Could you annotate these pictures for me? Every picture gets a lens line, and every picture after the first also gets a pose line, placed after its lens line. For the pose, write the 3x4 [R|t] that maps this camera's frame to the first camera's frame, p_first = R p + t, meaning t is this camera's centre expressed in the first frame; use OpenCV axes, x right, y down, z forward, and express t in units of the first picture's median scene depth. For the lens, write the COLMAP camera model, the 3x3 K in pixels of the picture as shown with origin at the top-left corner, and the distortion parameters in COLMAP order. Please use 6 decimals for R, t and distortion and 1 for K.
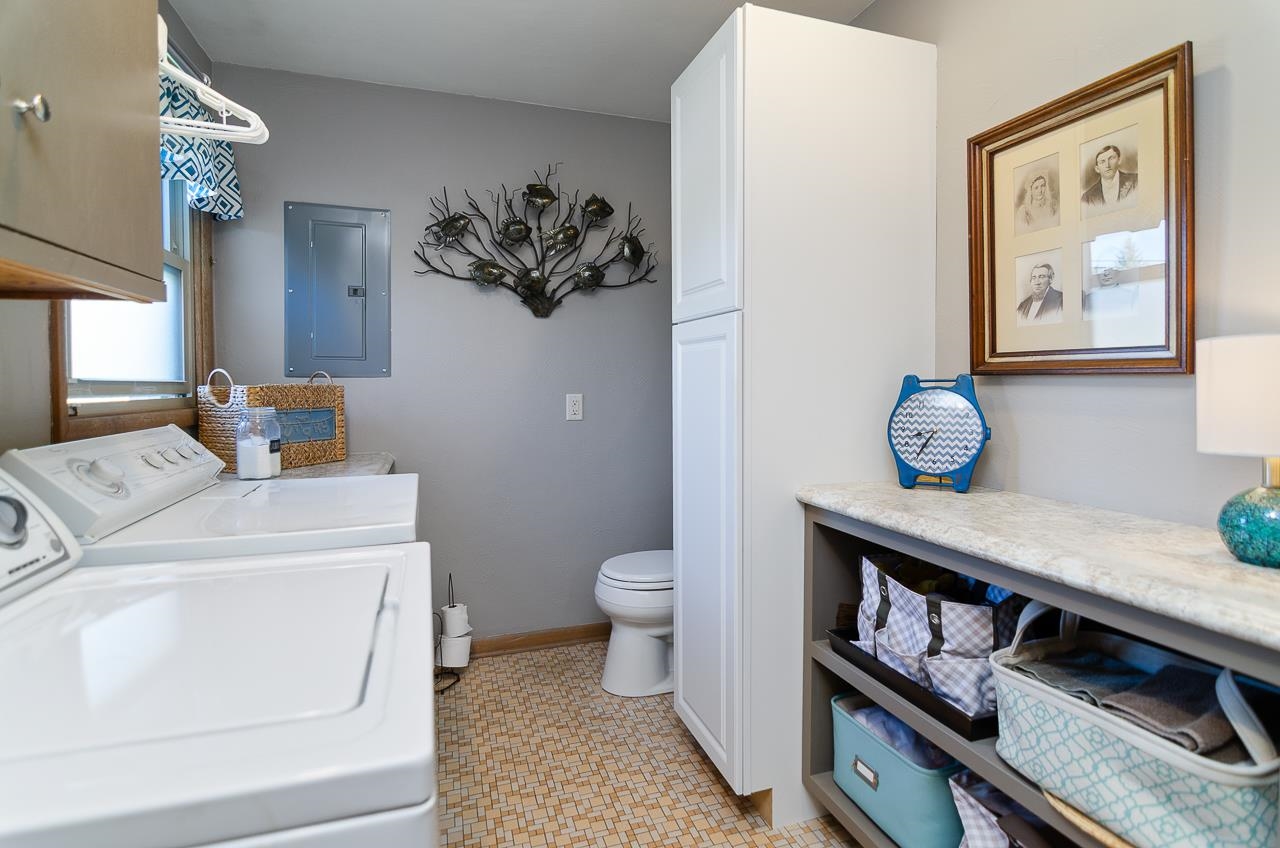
lens RADIAL K [[633.1, 0, 642.8], [0, 633.1, 381.7], [0, 0, 1]] dist [-0.003038, -0.003854]
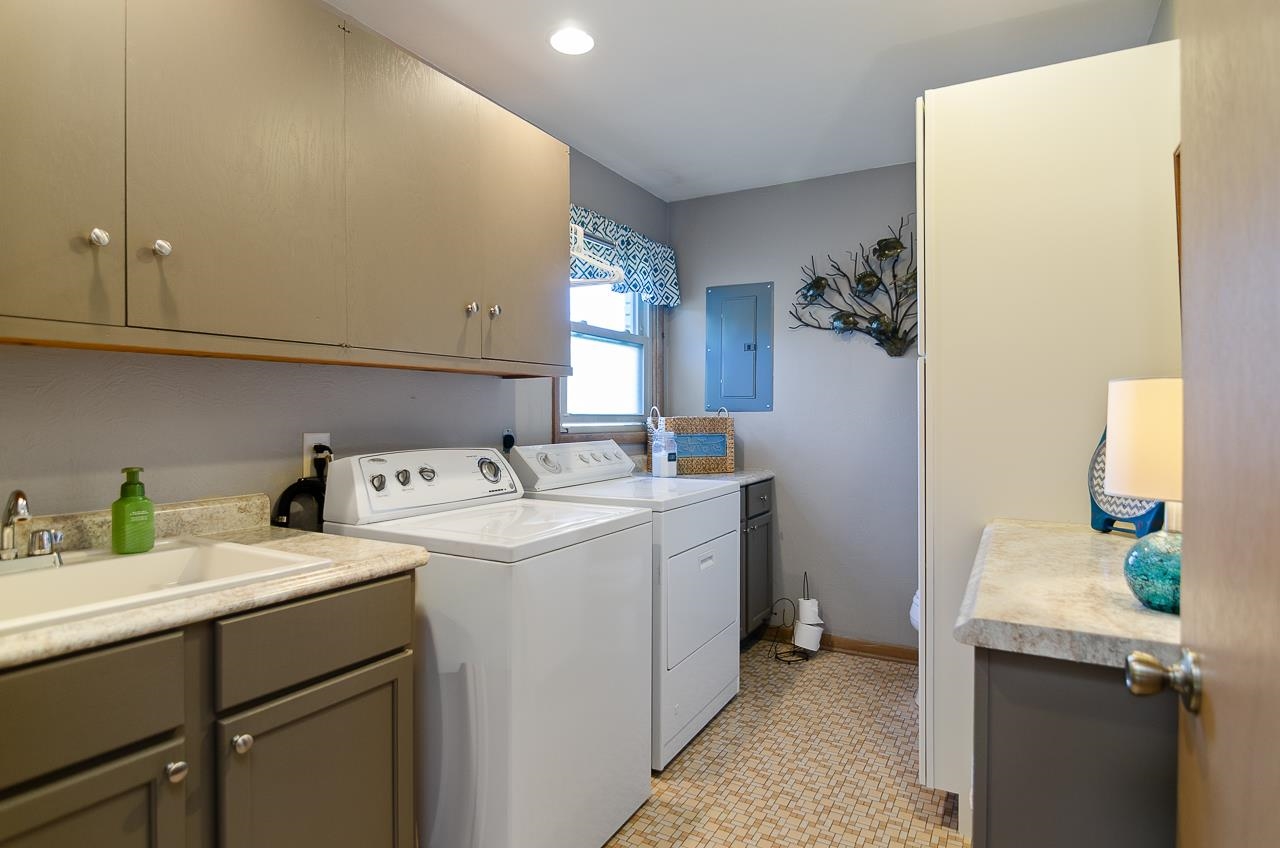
lens RADIAL K [[681.4, 0, 643.0], [0, 681.4, 378.4], [0, 0, 1]] dist [0.002603, 0.000280]
pose [[0.674928, -0.033622, -0.737117, 0.499824], [-0.001670, 0.998889, -0.047091, -0.008952], [0.737881, 0.033014, 0.674122, -0.145037]]
